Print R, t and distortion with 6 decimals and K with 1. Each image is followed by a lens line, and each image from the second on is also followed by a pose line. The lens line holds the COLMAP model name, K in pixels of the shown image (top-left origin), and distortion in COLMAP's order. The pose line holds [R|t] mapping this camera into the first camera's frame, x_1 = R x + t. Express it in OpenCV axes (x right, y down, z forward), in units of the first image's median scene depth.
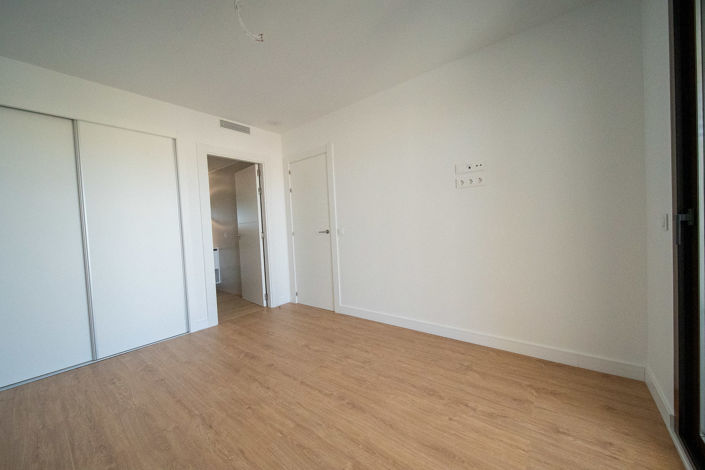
lens RADIAL K [[263.3, 0, 352.5], [0, 263.3, 235.0], [0, 0, 1]] dist [-0.011762, 0.000023]
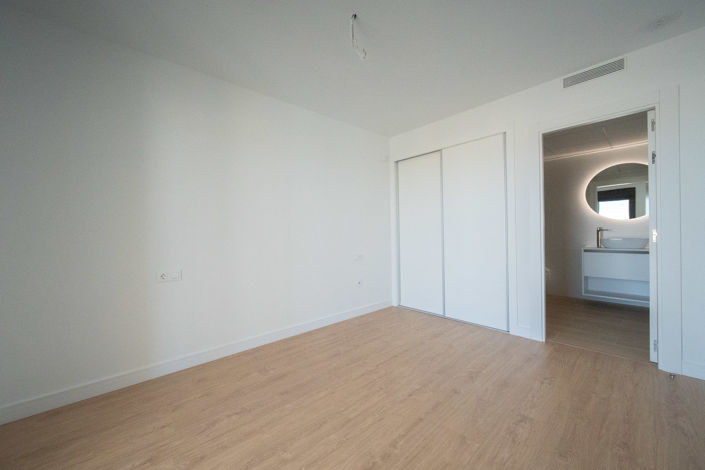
lens RADIAL K [[263.3, 0, 352.5], [0, 263.3, 235.0], [0, 0, 1]] dist [-0.011762, 0.000023]
pose [[-0.150327, 0.058447, -0.986907, 0.574399], [-0.008452, 0.998139, 0.060399, -0.053938], [0.988600, 0.017421, -0.149553, 0.851160]]
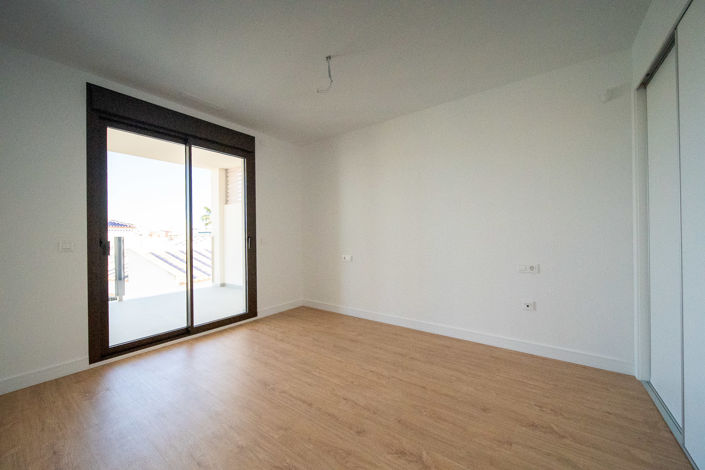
lens RADIAL K [[260.3, 0, 356.4], [0, 260.3, 234.1], [0, 0, 1]] dist [0.000988, 0.000206]
pose [[-0.995705, 0.062227, -0.068547, -0.309019], [0.060029, 0.997628, 0.033674, -0.050535], [0.070480, 0.029414, -0.997079, 1.794428]]
